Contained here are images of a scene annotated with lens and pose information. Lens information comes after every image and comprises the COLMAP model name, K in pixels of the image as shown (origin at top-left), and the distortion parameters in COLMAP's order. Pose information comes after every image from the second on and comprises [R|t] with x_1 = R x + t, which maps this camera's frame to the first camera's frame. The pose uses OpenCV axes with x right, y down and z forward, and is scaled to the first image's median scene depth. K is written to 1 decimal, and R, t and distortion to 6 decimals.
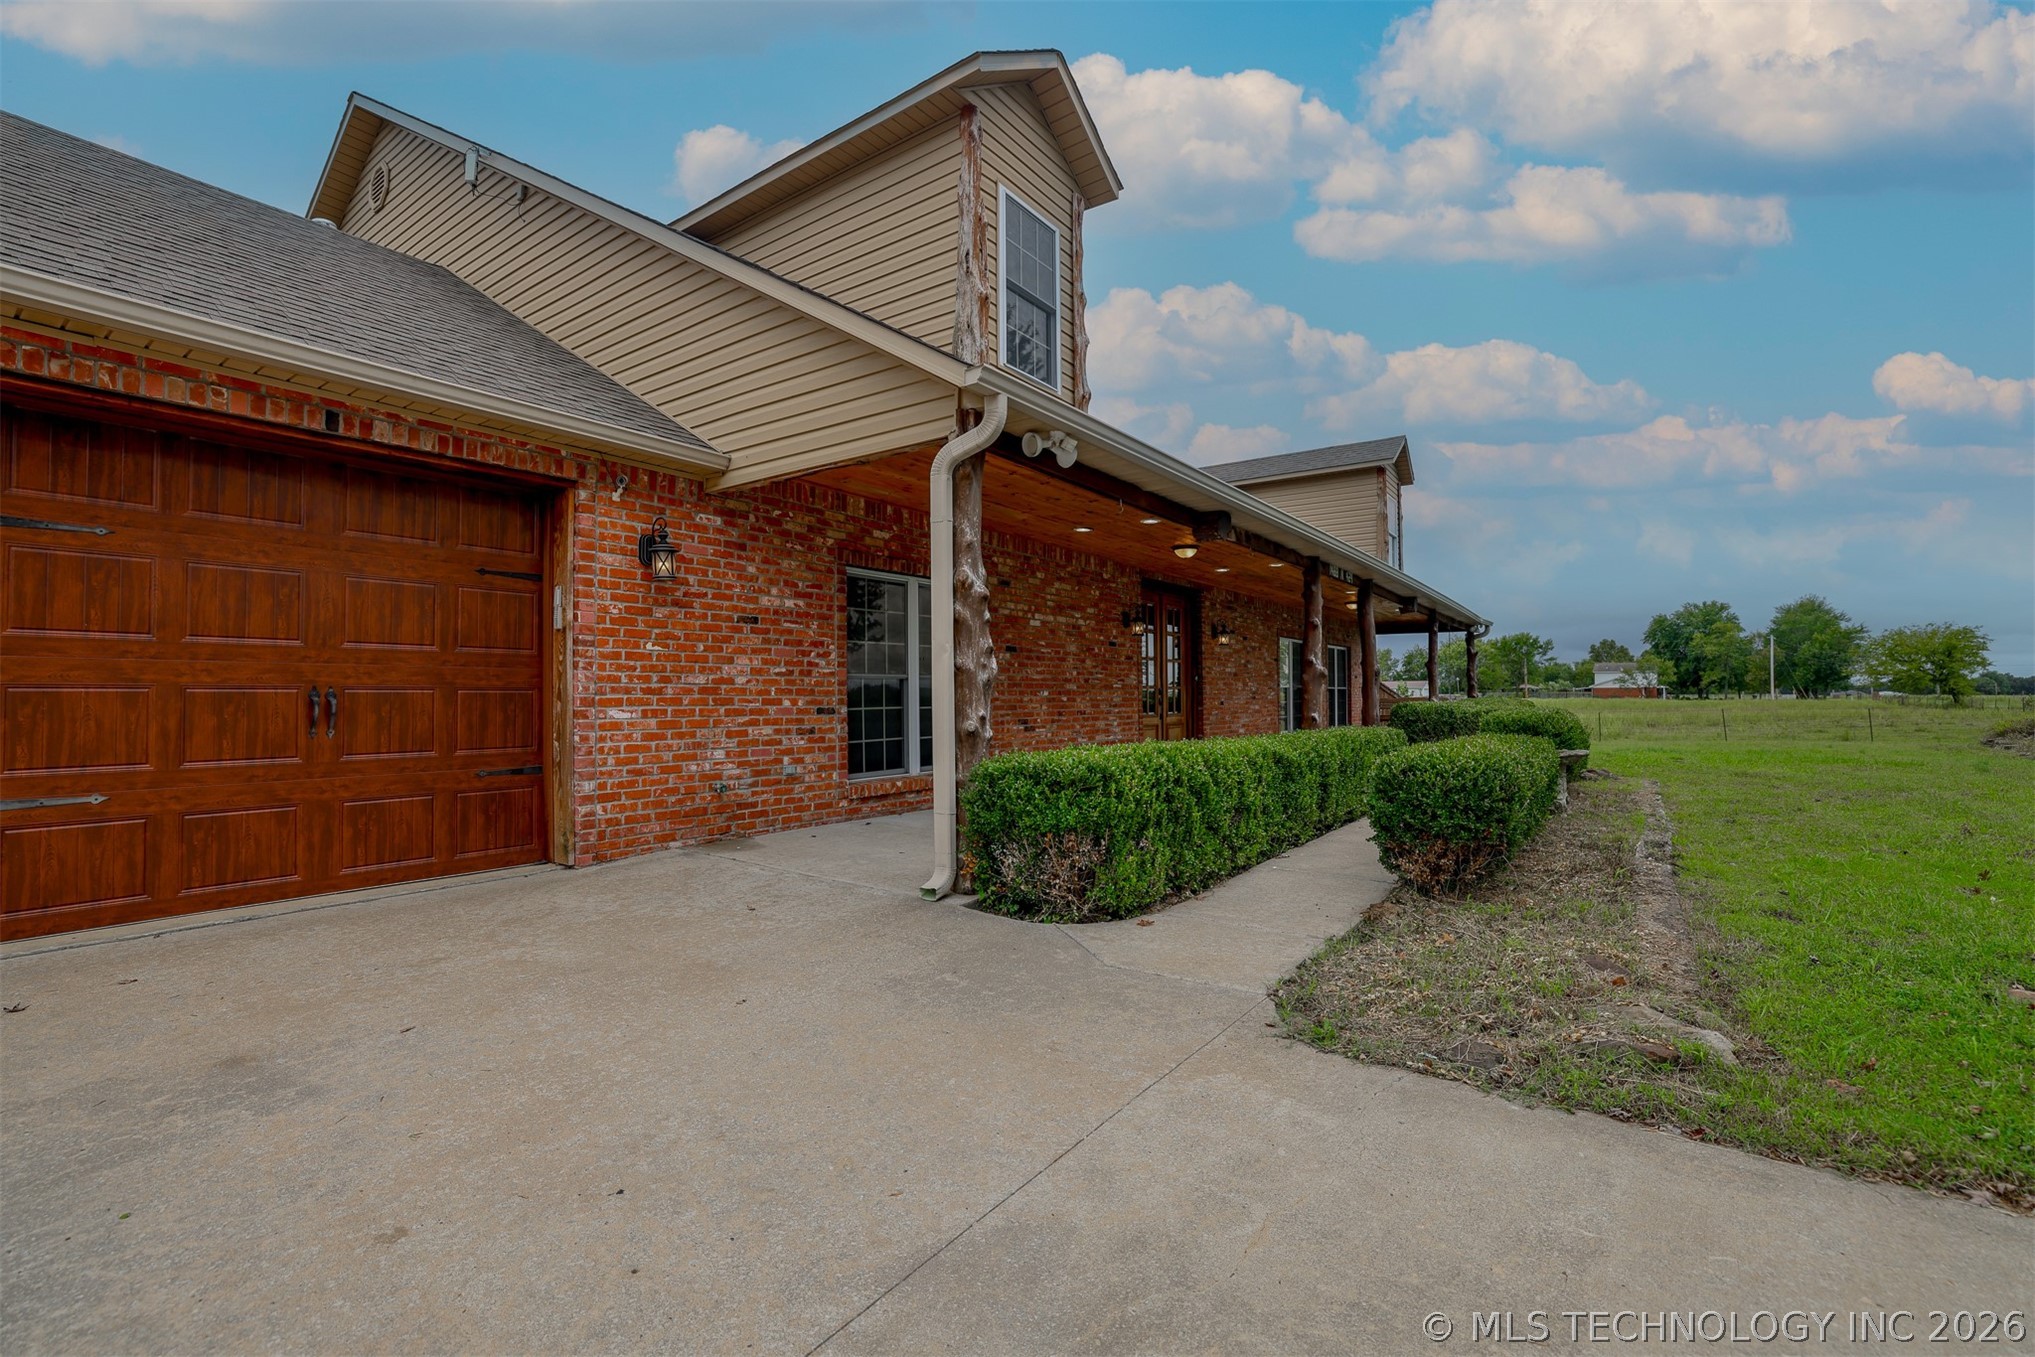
lens RADIAL K [[881.9, 0, 1019.7], [0, 881.9, 679.6], [0, 0, 1]] dist [-0.021455, 0.000485]
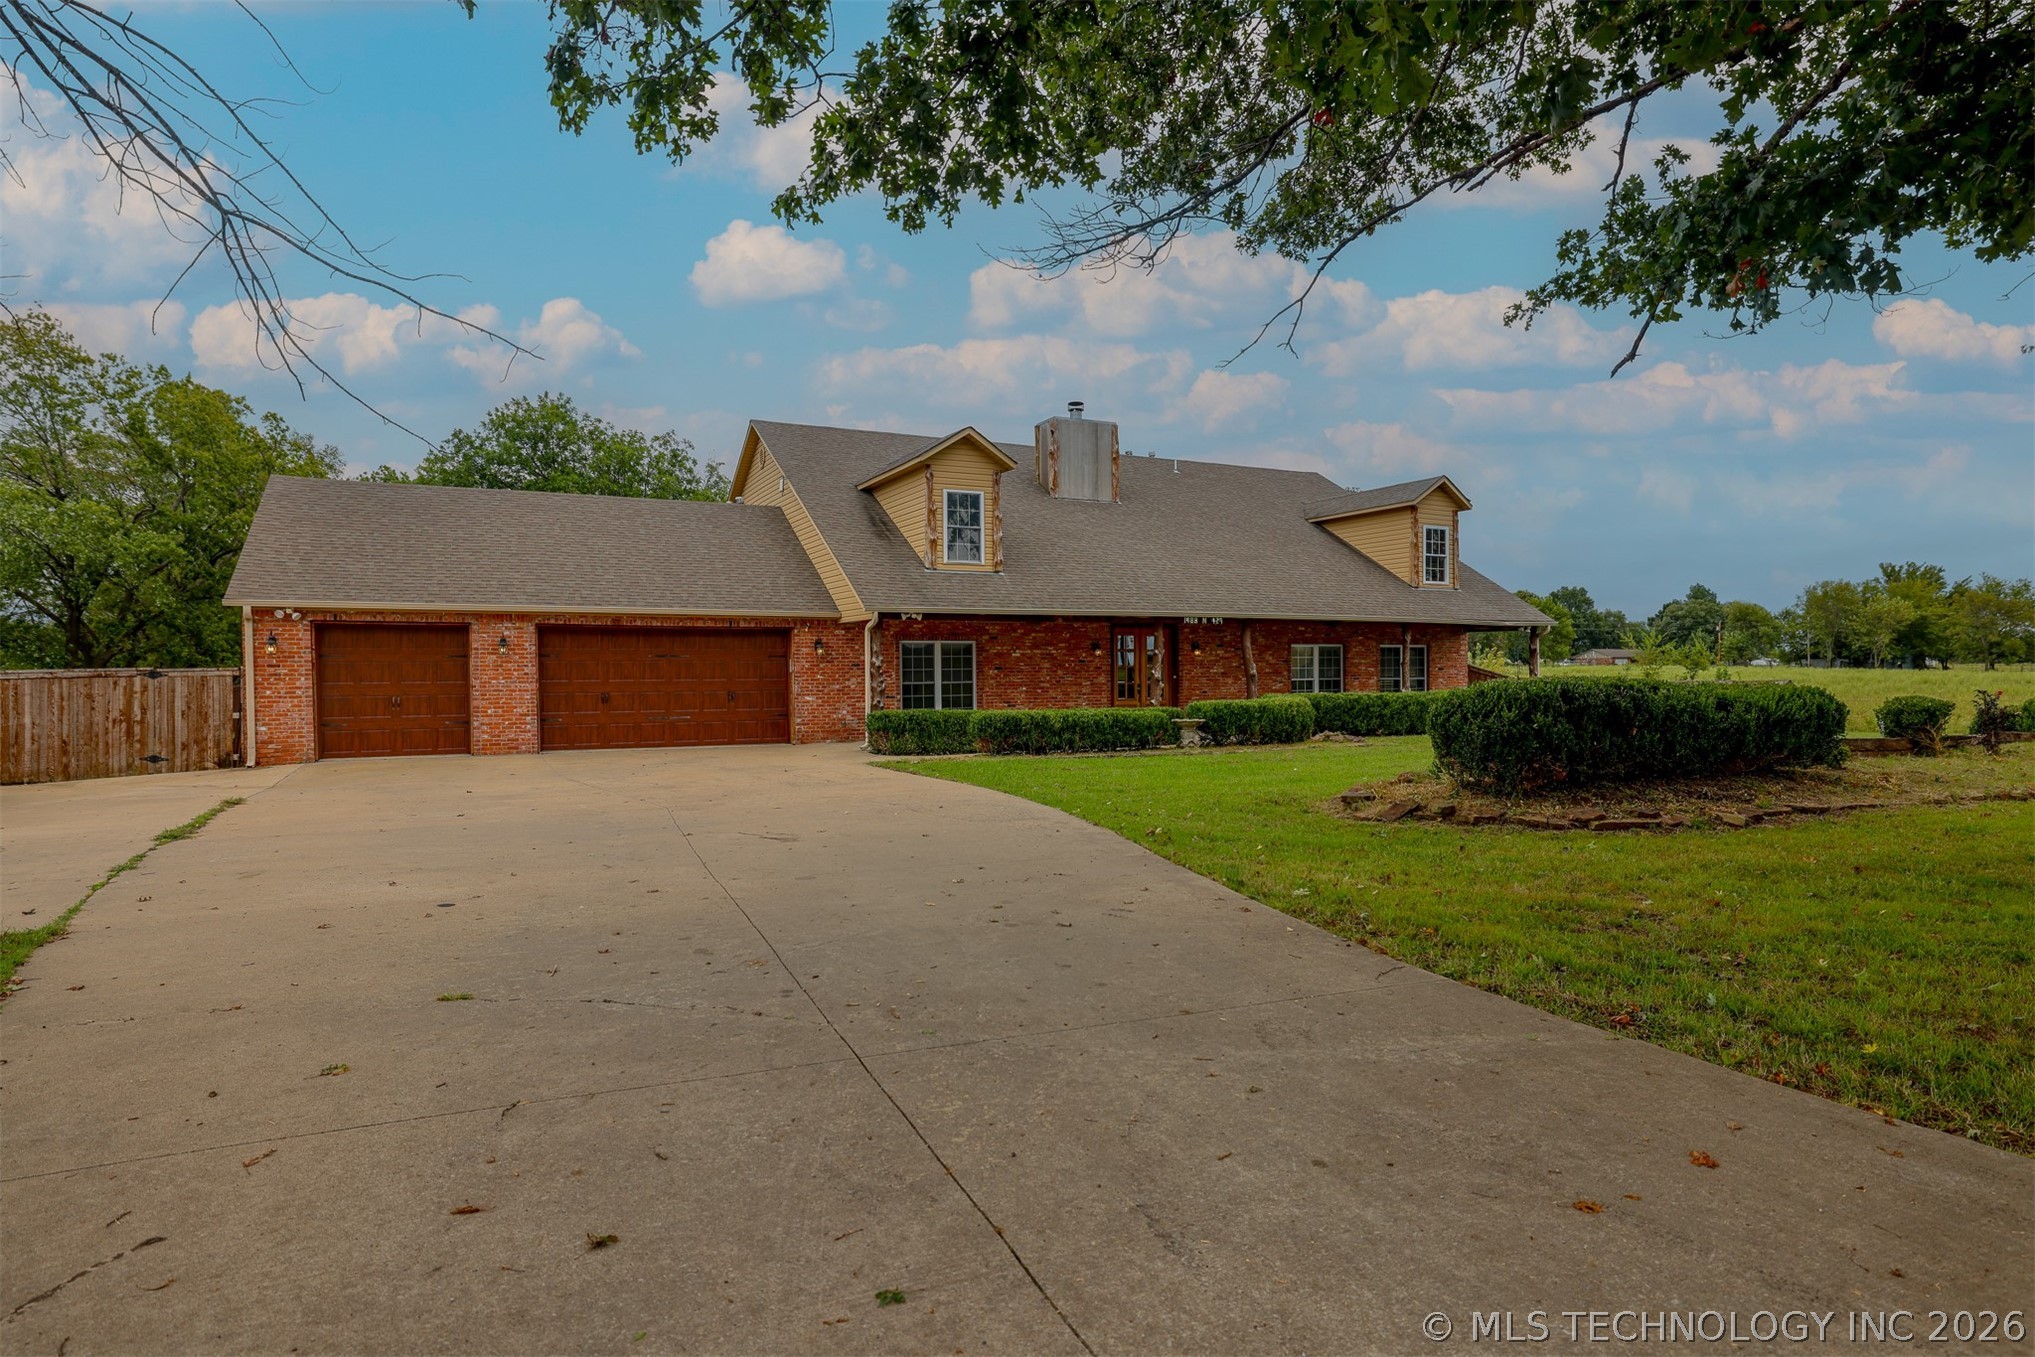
lens RADIAL K [[1098.5, 0, 1007.6], [0, 1098.5, 688.2], [0, 0, 1]] dist [-0.005843, 0.000307]
pose [[0.880329, 0.008772, -0.474283, 2.140761], [0.009917, 0.999270, 0.036889, -0.141717], [0.474261, -0.037177, 0.879599, -2.236311]]
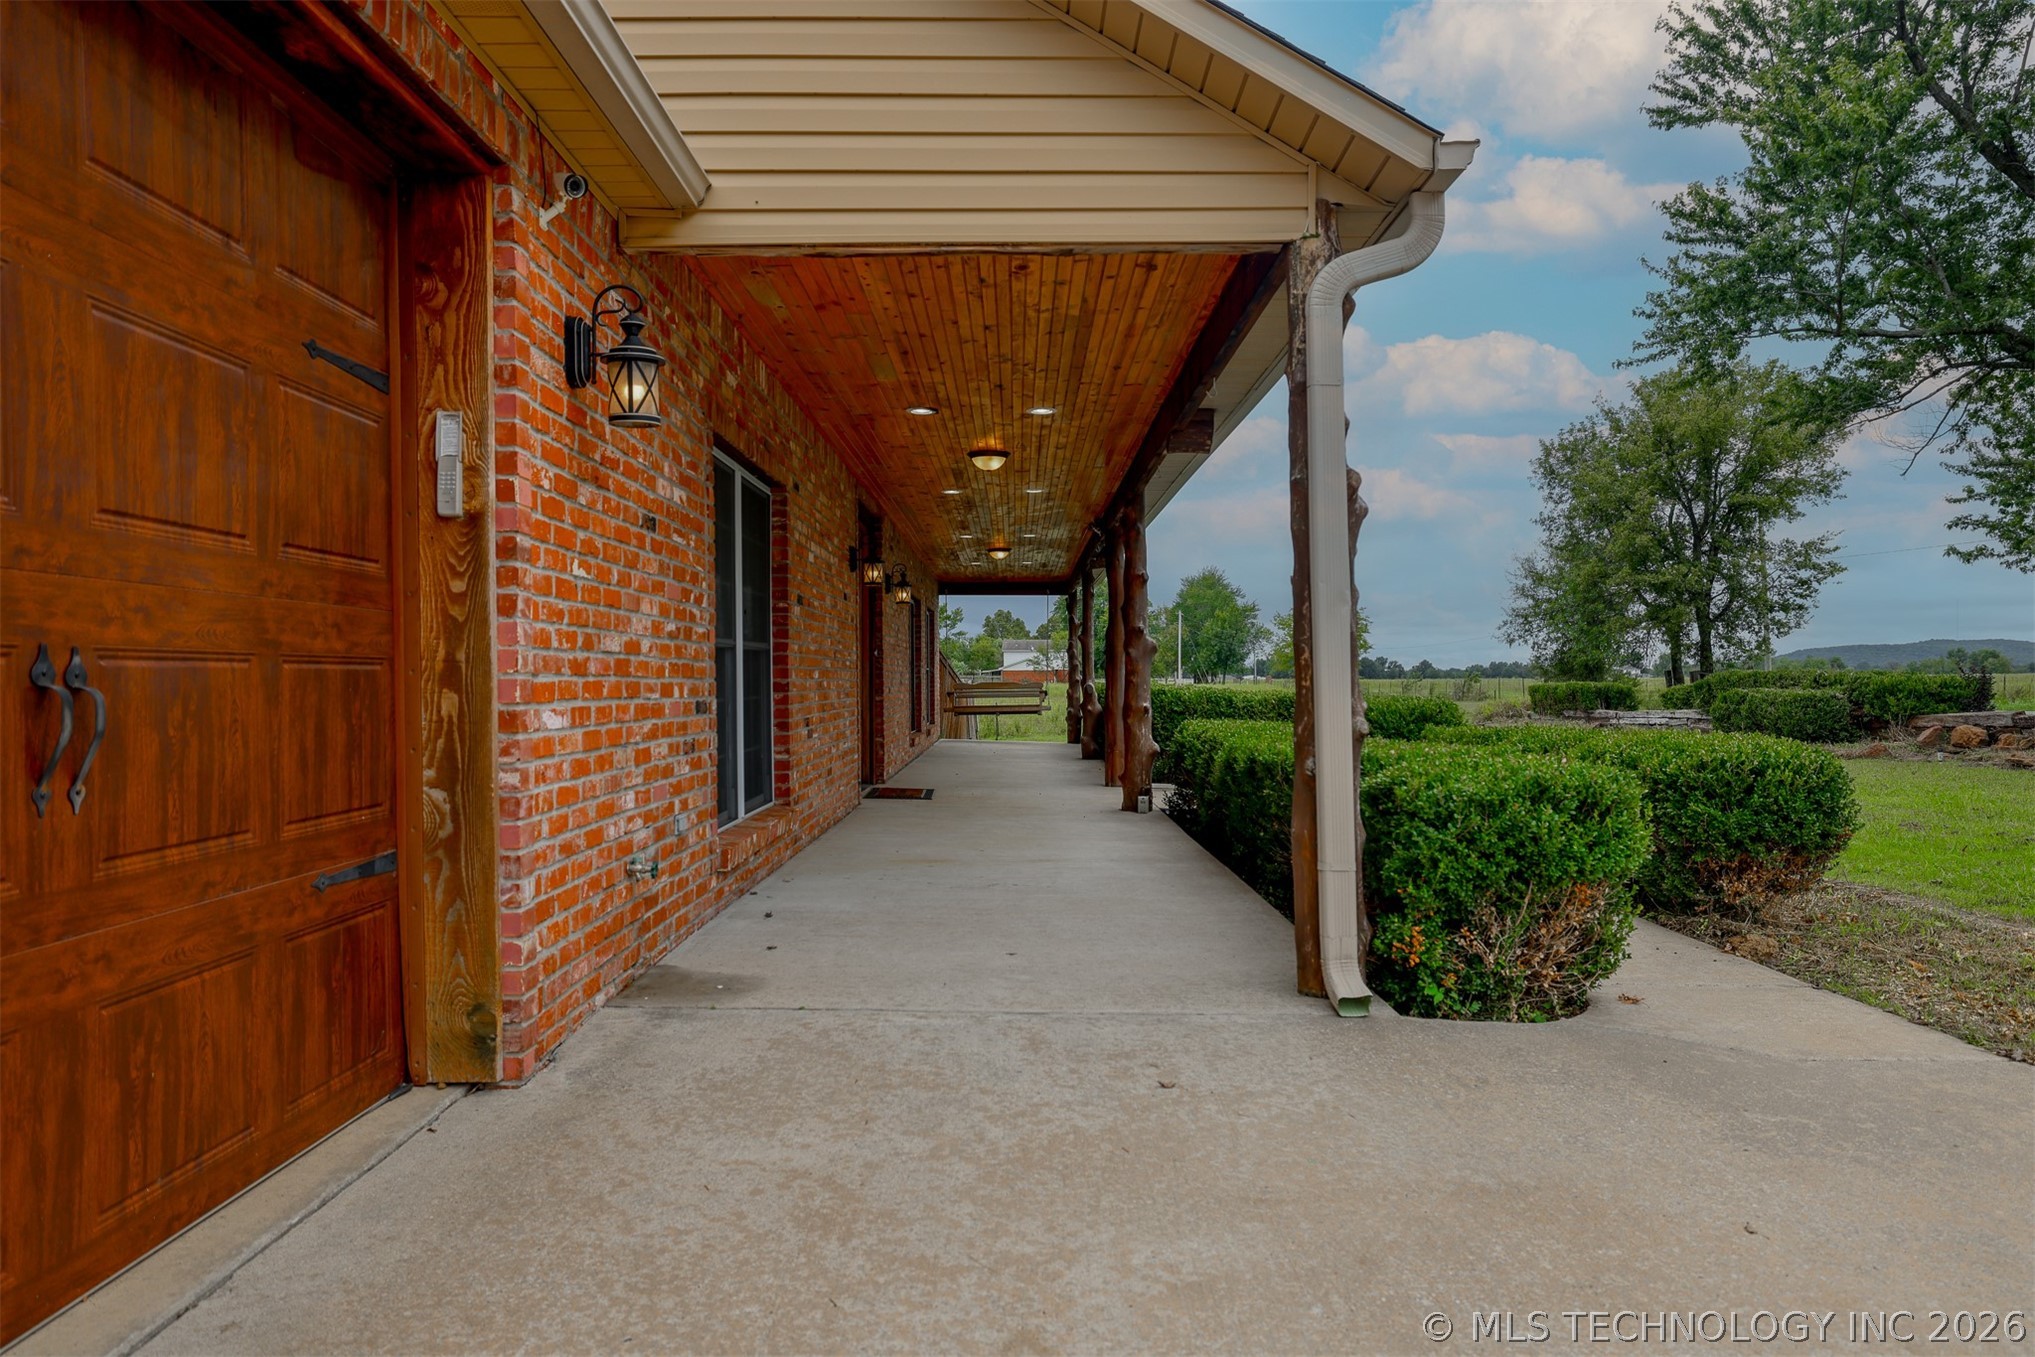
lens RADIAL K [[1296.5, 0, 1020.5], [0, 1296.5, 676.4], [0, 0, 1]] dist [0.023663, 0.002573]
pose [[0.810323, -0.000985, 0.585983, -0.667509], [-0.007821, 0.999891, 0.012496, 0.007964], [-0.585932, -0.014709, 0.810227, 0.345687]]
